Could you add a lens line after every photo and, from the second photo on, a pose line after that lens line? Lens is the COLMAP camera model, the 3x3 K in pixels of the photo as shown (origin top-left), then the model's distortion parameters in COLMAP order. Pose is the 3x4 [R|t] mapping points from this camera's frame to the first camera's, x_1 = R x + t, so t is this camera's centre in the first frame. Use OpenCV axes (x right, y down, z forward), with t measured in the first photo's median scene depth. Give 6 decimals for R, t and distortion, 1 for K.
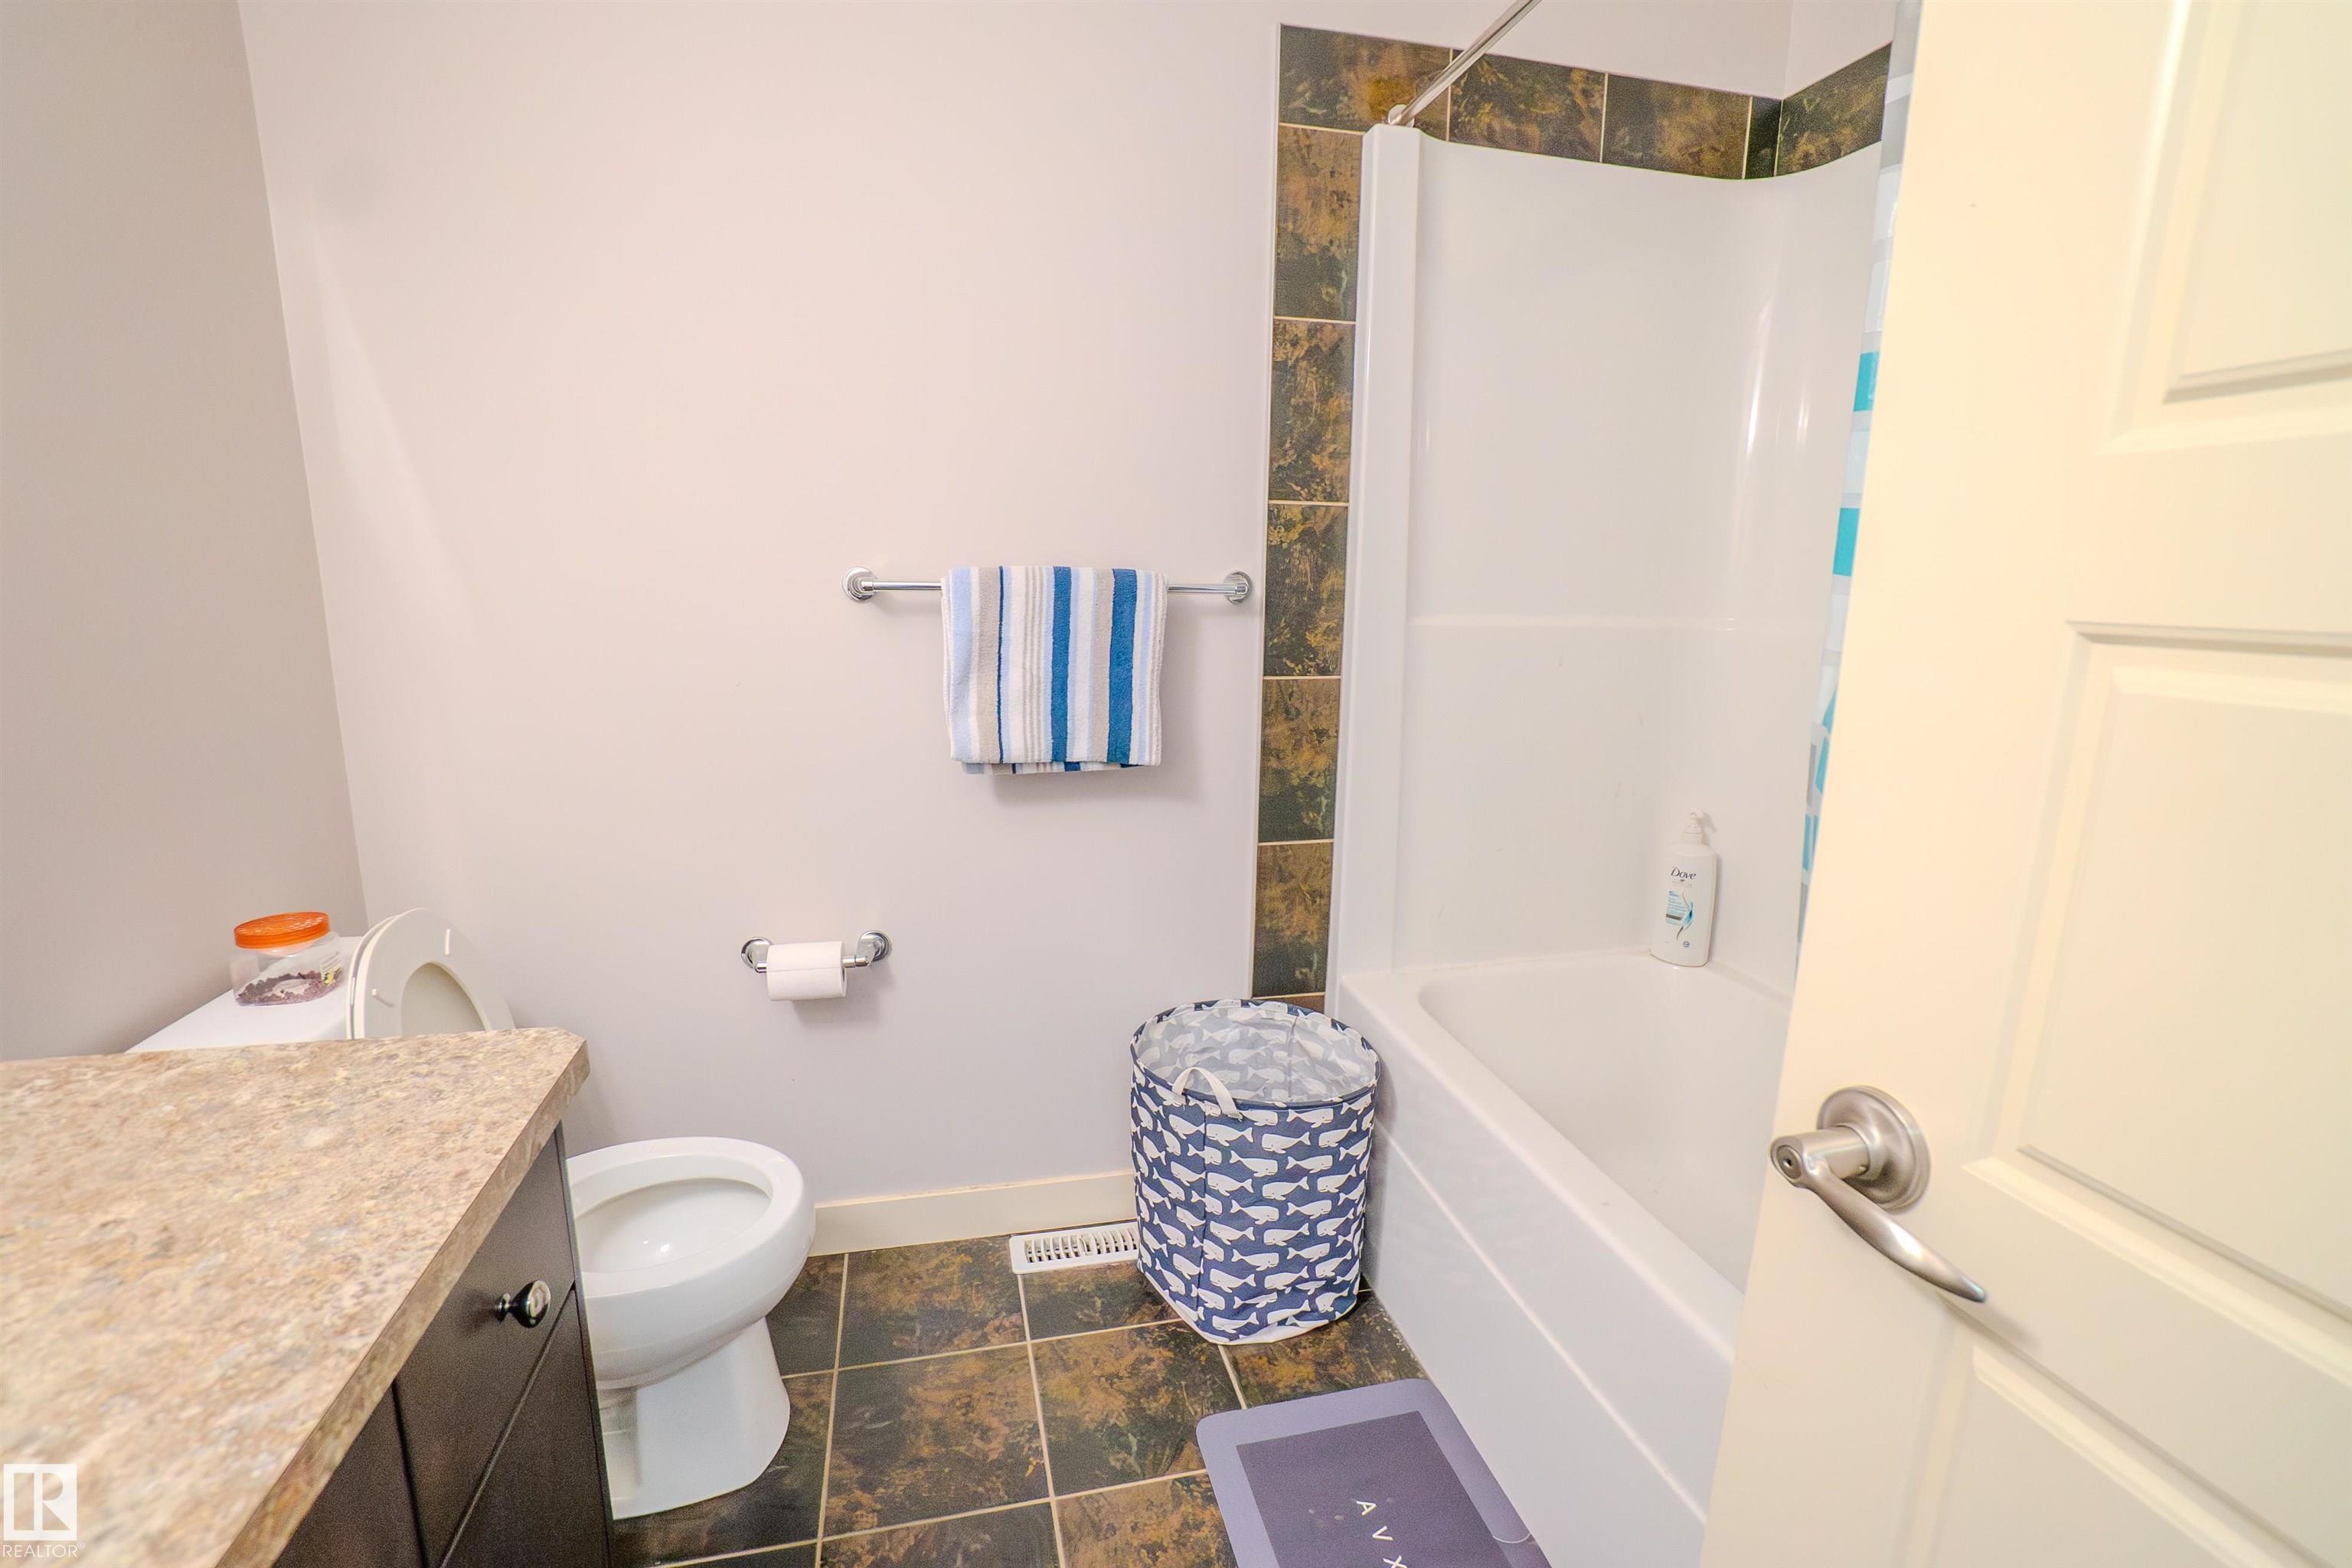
lens RADIAL K [[1032.1, 0, 1162.8], [0, 1032.1, 783.1], [0, 0, 1]] dist [-0.067215, 0.024364]
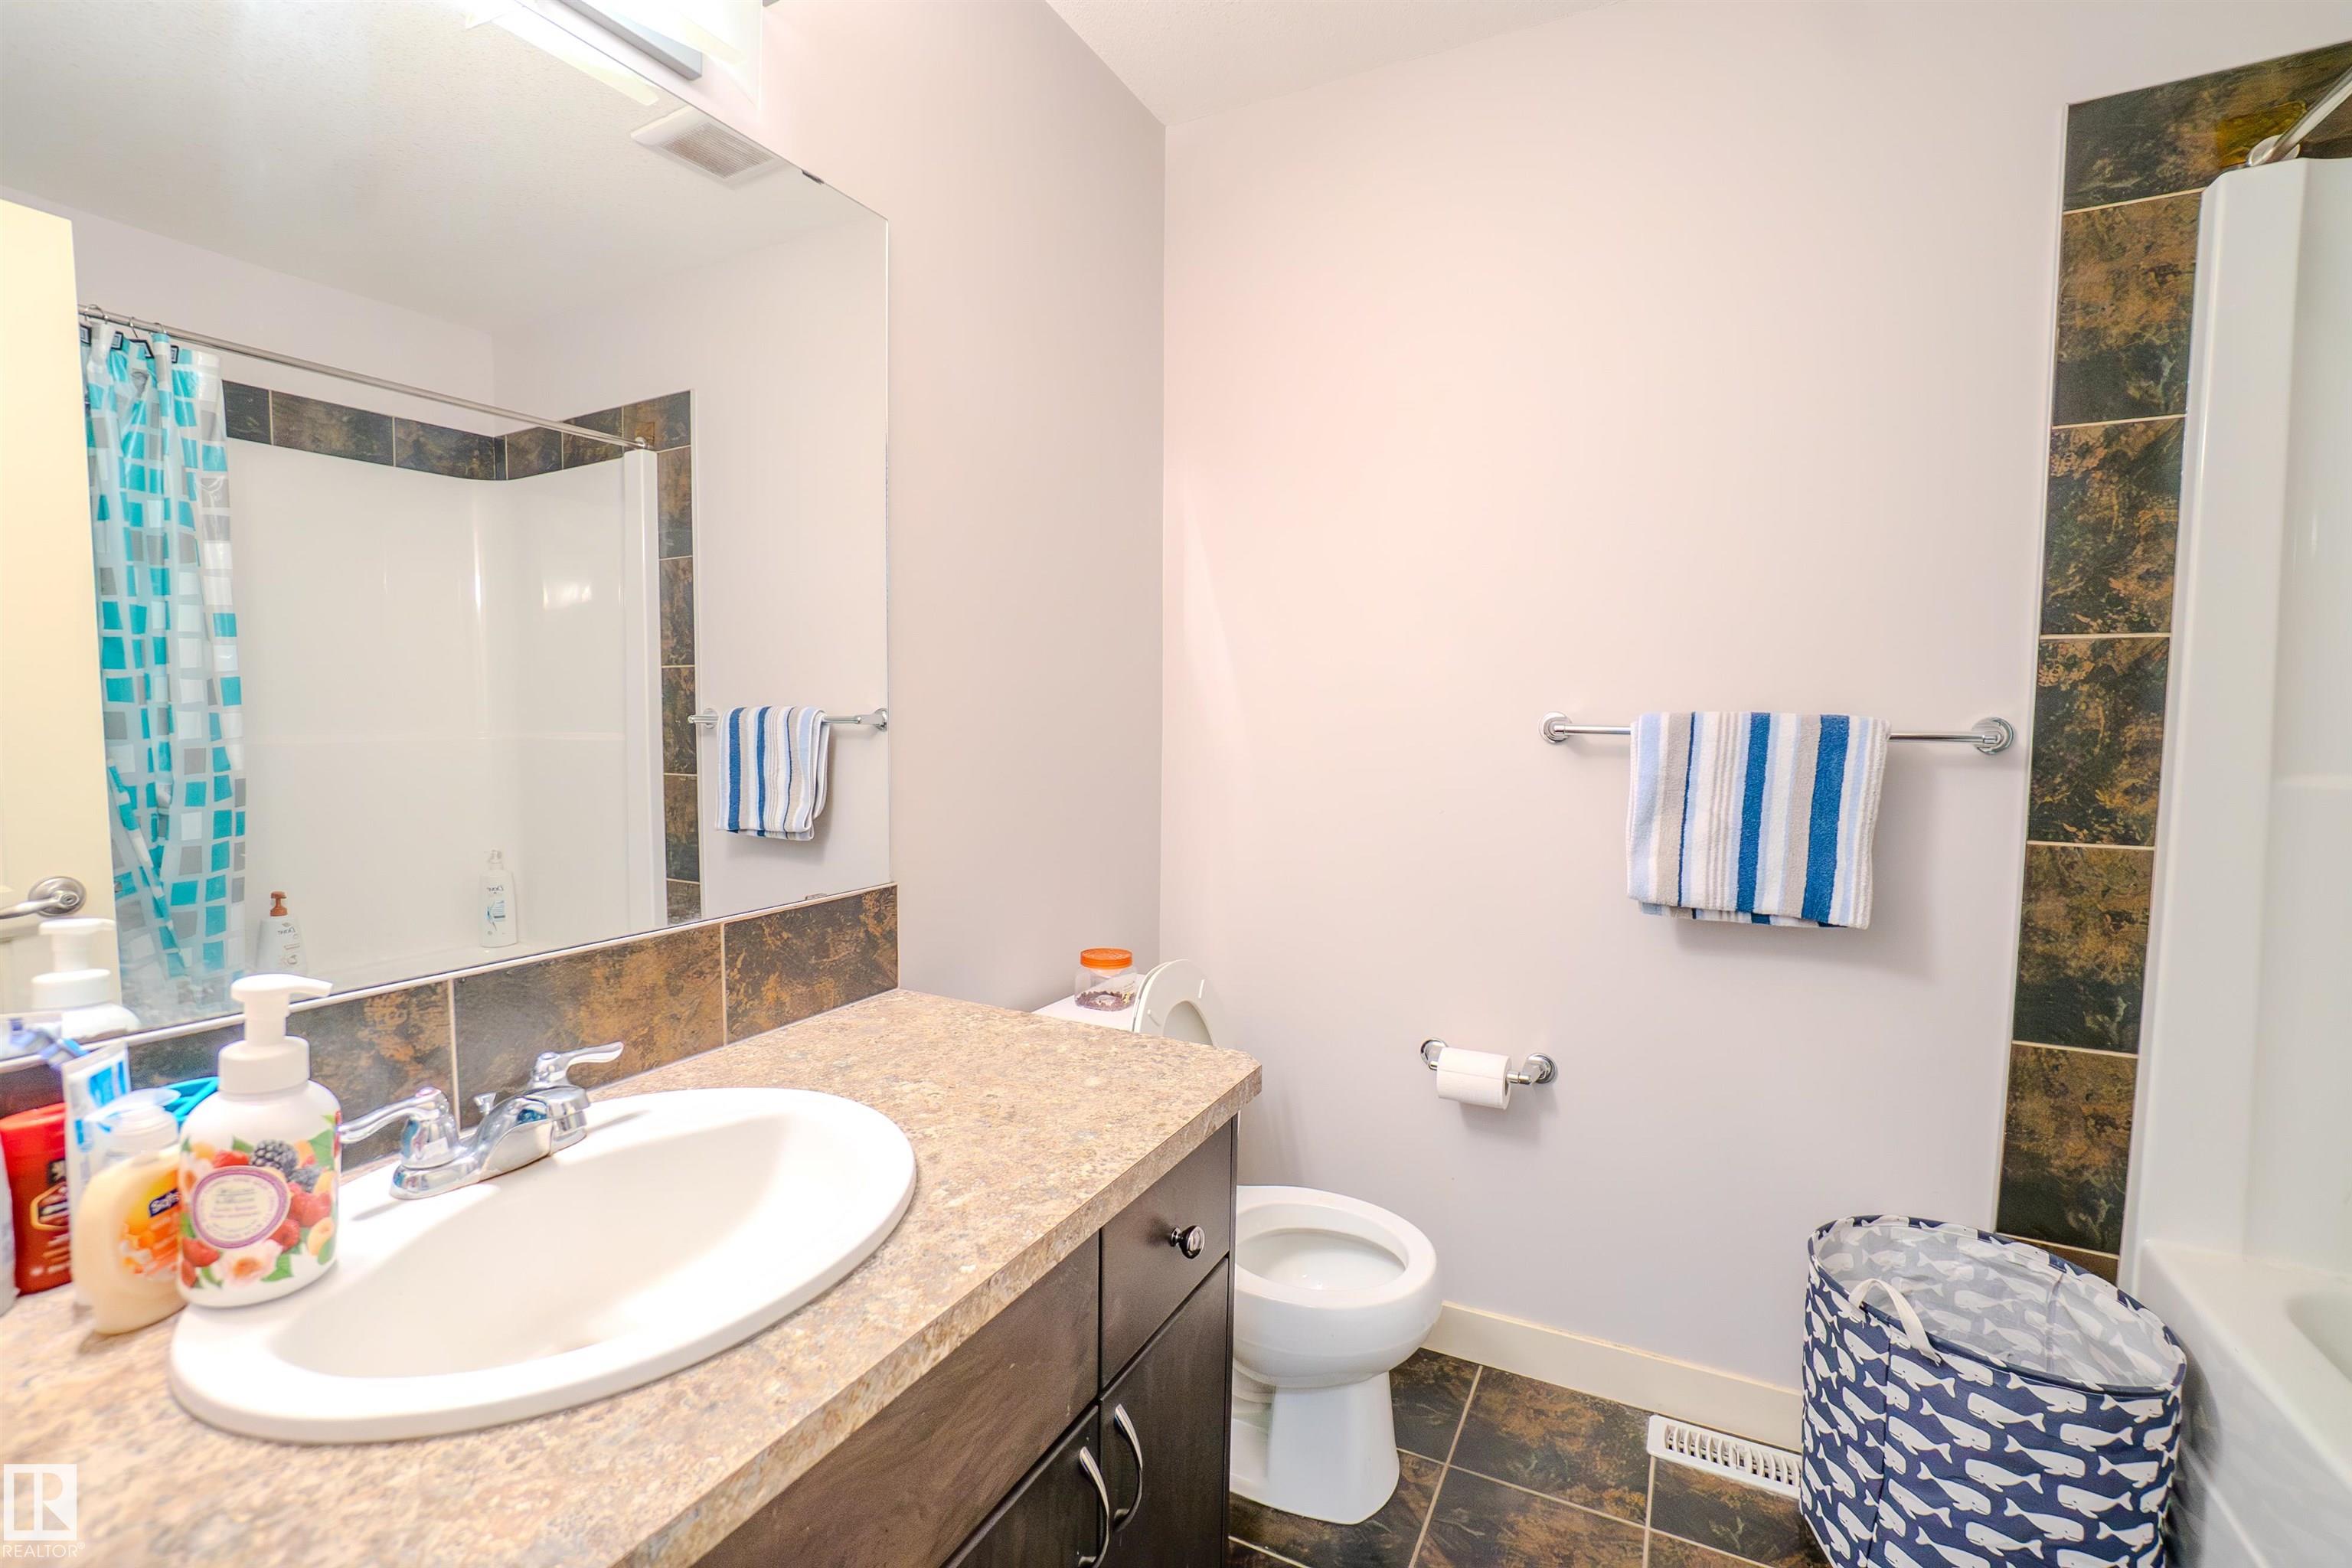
lens RADIAL K [[1032.1, 0, 1162.8], [0, 1032.1, 783.1], [0, 0, 1]] dist [-0.067215, 0.024364]
pose [[0.755620, 0.038407, -0.653883, 0.101238], [-0.128638, 0.987540, -0.090648, 0.015826], [0.642254, 0.152610, 0.751145, -0.076113]]
